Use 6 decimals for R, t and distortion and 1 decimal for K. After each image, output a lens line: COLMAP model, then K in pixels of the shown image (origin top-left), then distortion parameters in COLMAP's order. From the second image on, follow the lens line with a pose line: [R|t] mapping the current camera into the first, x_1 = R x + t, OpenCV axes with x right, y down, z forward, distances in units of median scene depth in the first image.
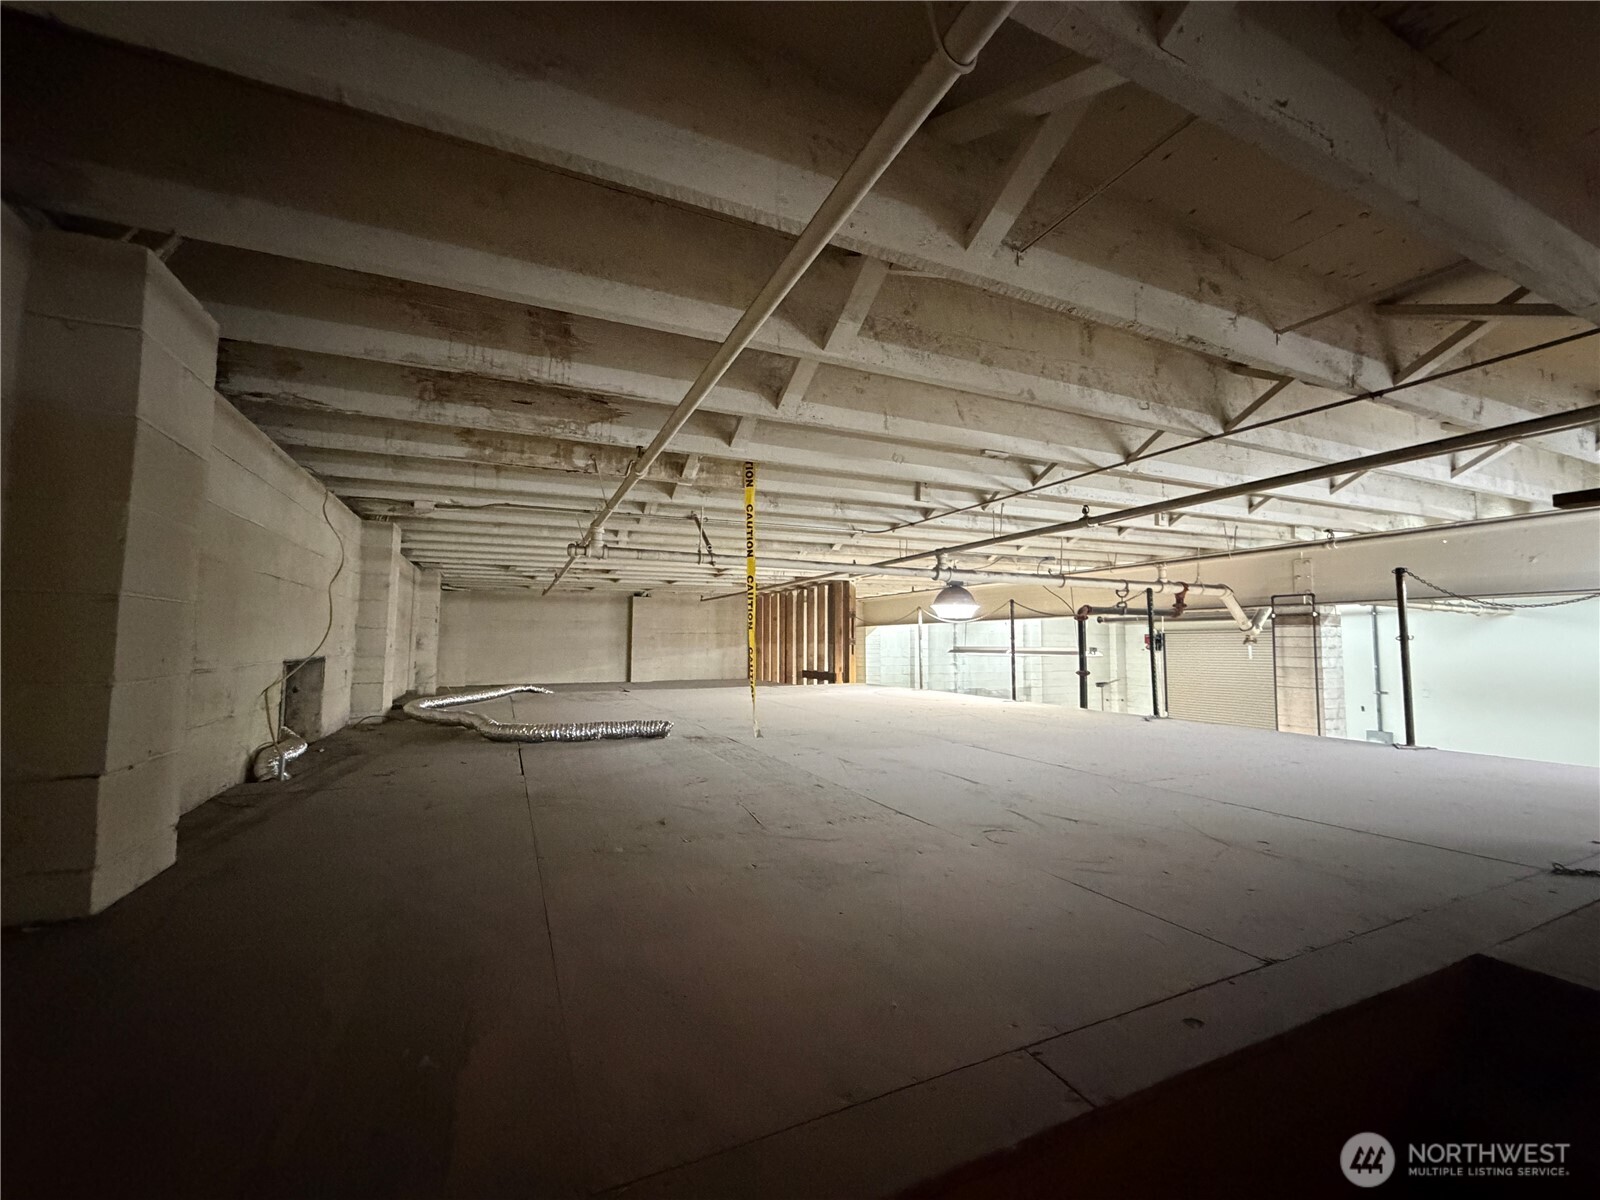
lens RADIAL K [[635.9, 0, 797.4], [0, 635.9, 599.9], [0, 0, 1]] dist [-0.001644, 0.000545]
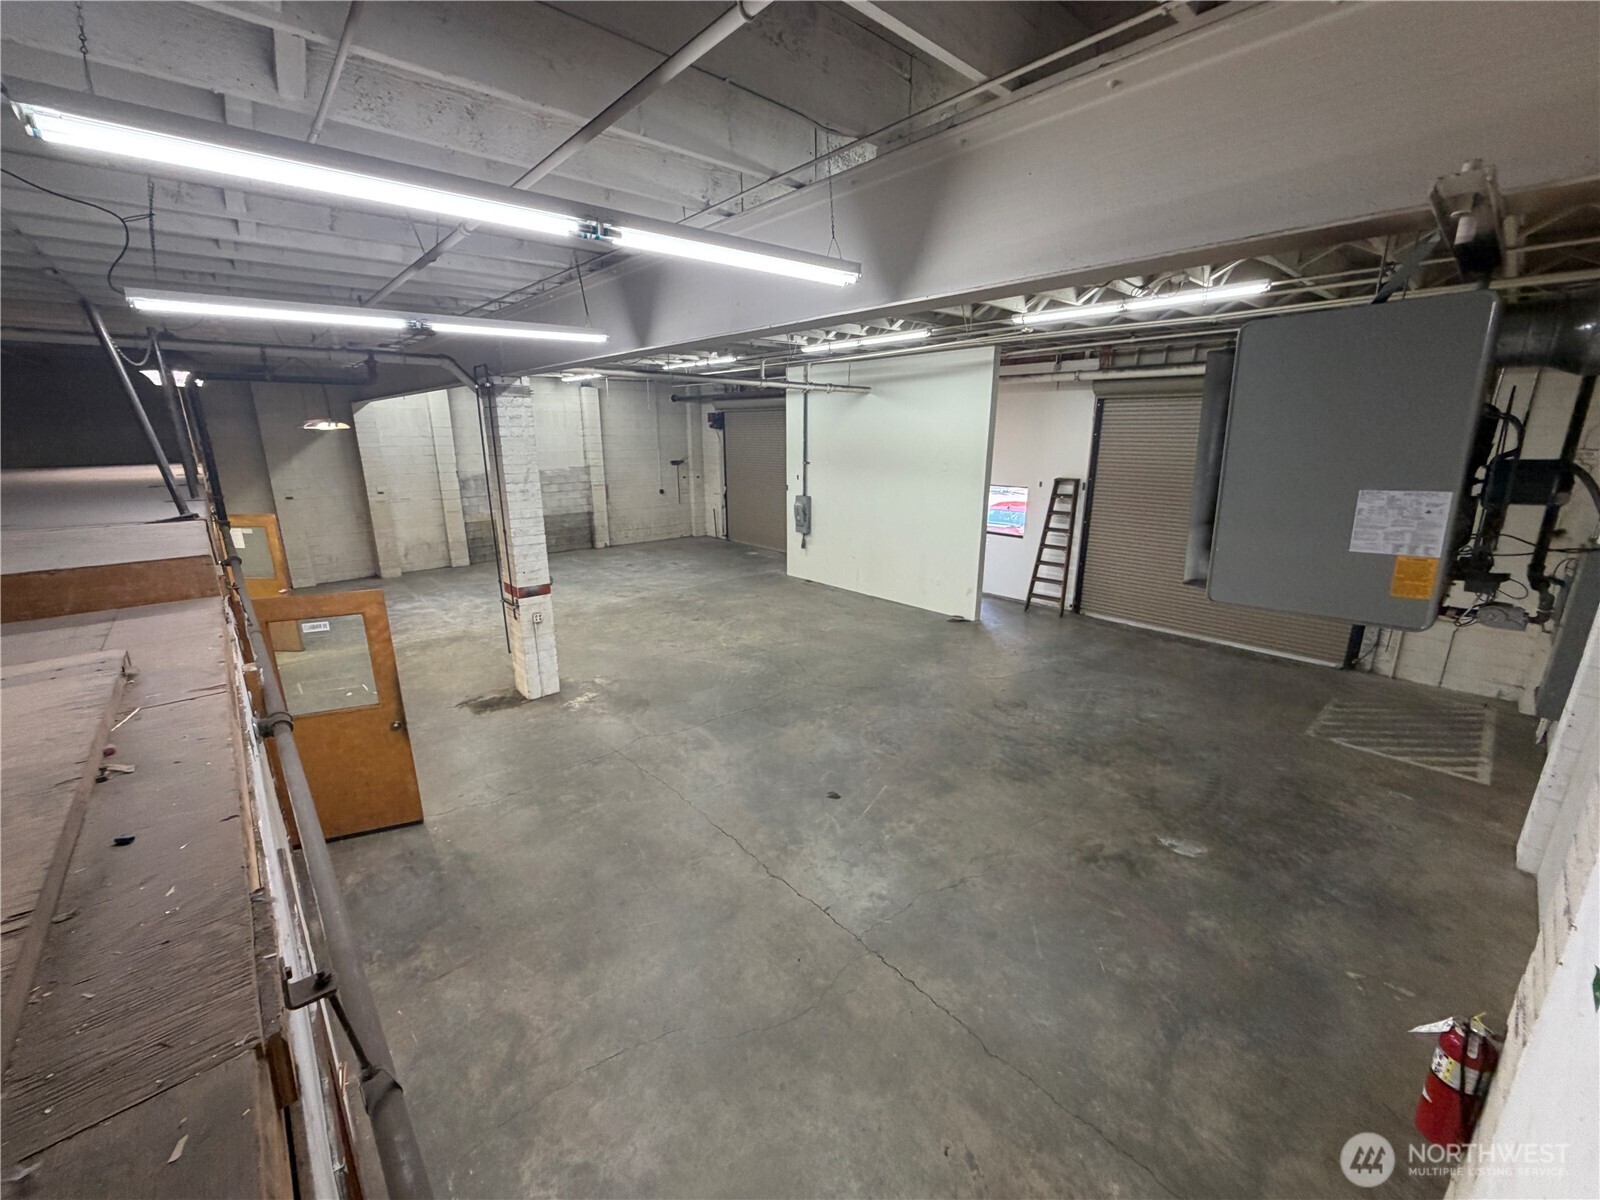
lens RADIAL K [[635.9, 0, 794.8], [0, 635.9, 603.1], [0, 0, 1]] dist [-0.001644, 0.000545]
pose [[0.954718, -0.084531, 0.285250, 0.371631], [-0.014547, 0.944377, 0.328544, 0.004062], [-0.297156, -0.317816, 0.900384, -0.086305]]
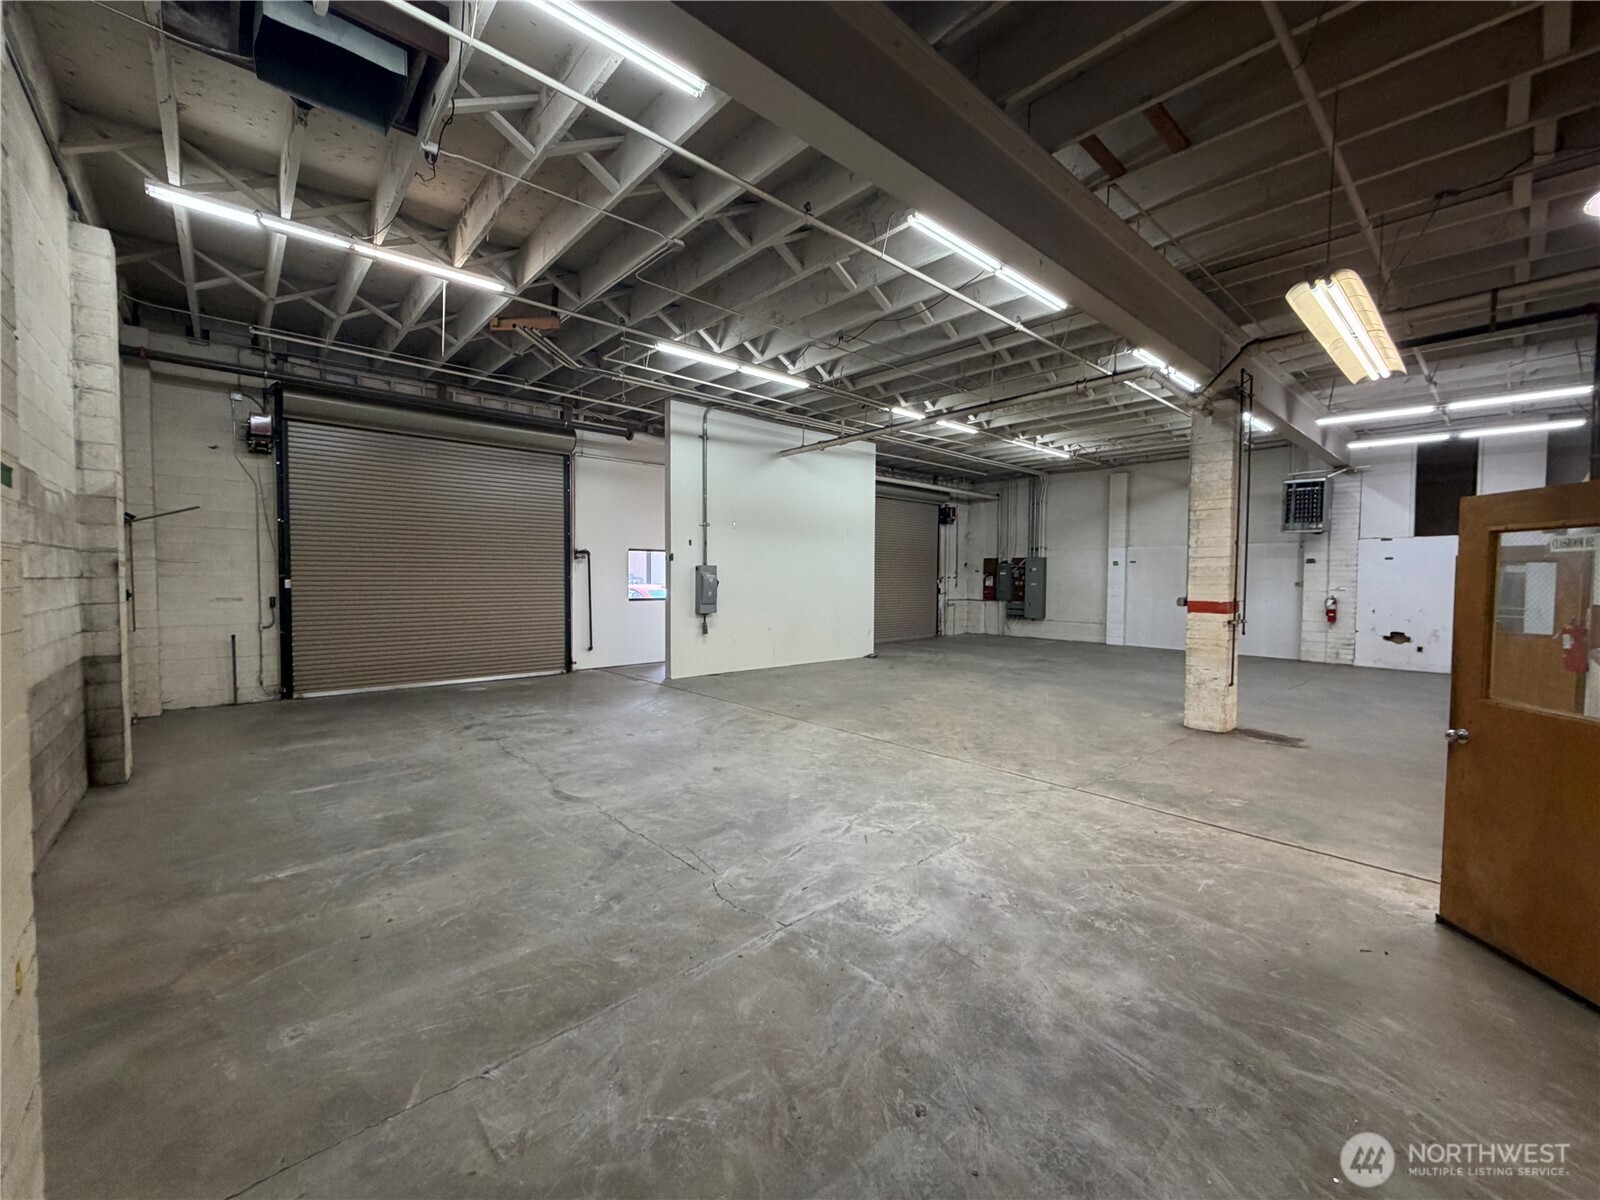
lens RADIAL K [[635.9, 0, 793.9], [0, 635.9, 600.6], [0, 0, 1]] dist [-0.001644, 0.000545]
pose [[-0.283034, -0.042522, 0.958167, -0.004433], [-0.072731, 0.997092, 0.022765, 0.154425], [-0.956348, -0.063245, -0.285303, 0.774728]]
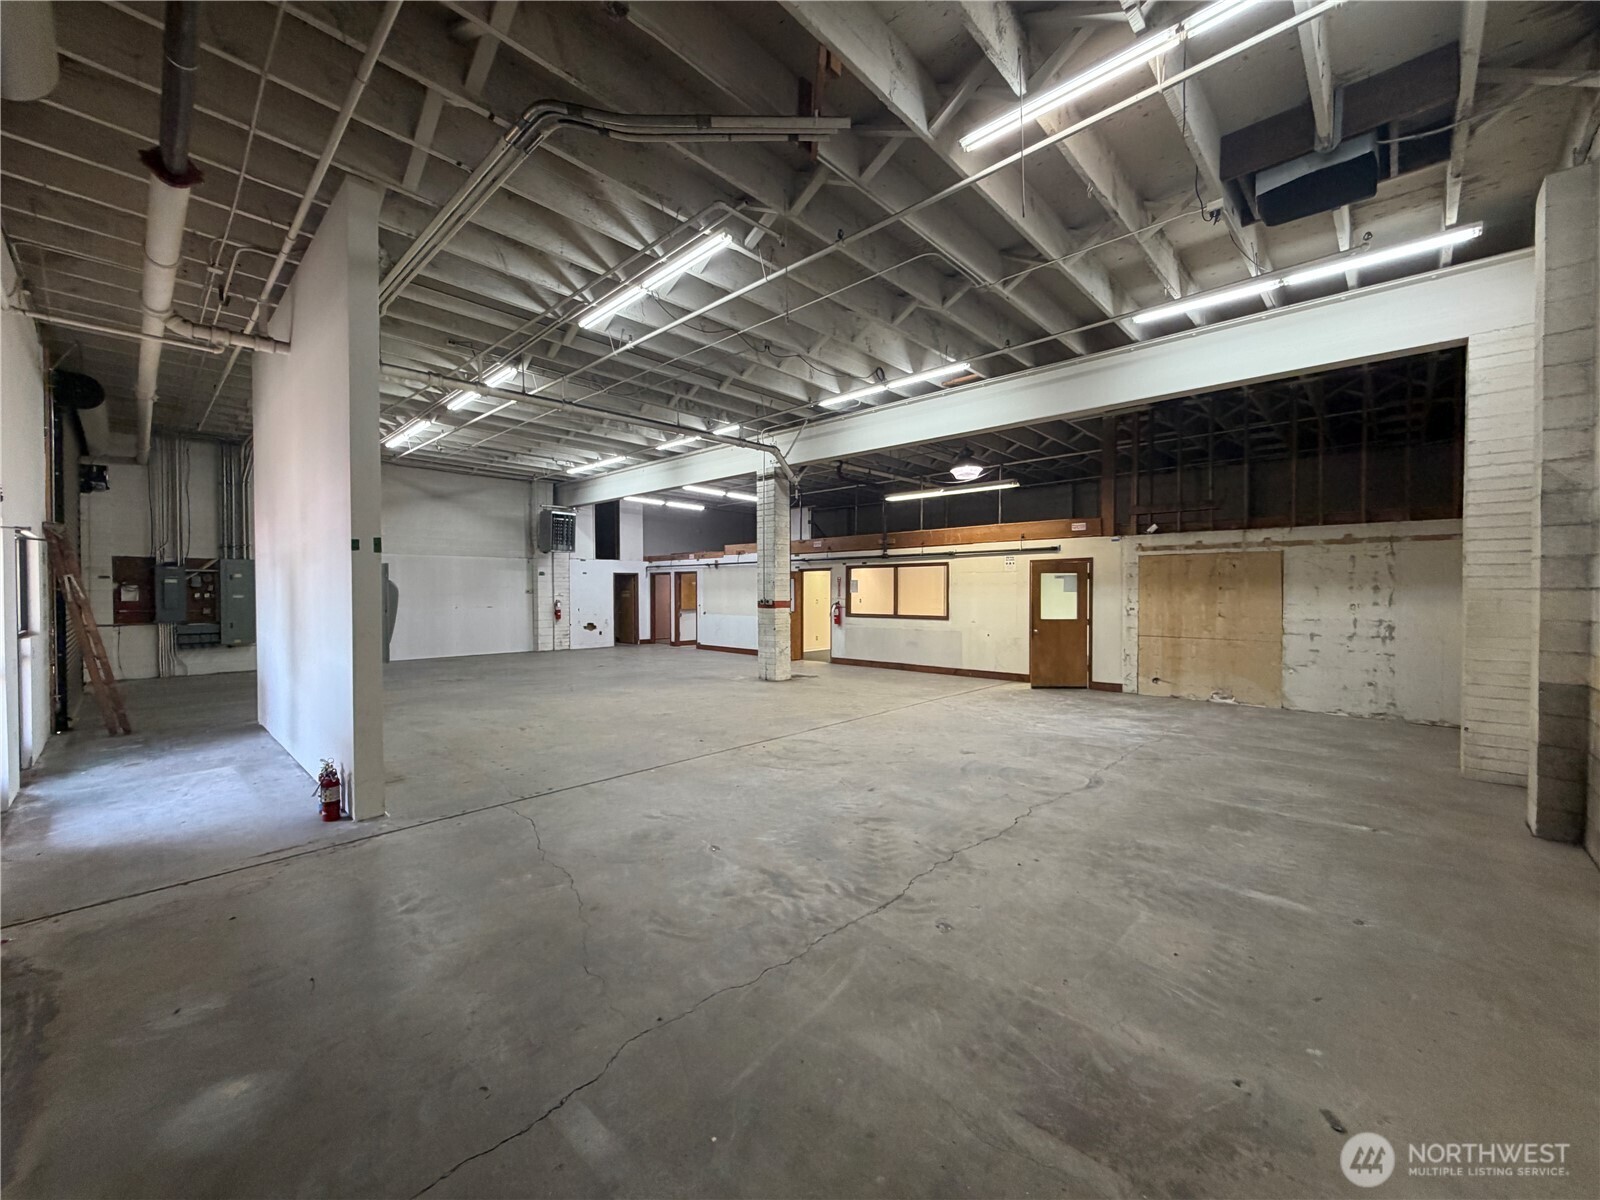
lens RADIAL K [[635.9, 0, 794.7], [0, 635.9, 603.4], [0, 0, 1]] dist [-0.001644, 0.000545]
pose [[-0.933684, 0.004446, -0.358070, 0.551093], [0.021160, 0.998861, -0.042774, 0.176819], [0.357472, -0.047515, -0.932714, 1.034641]]
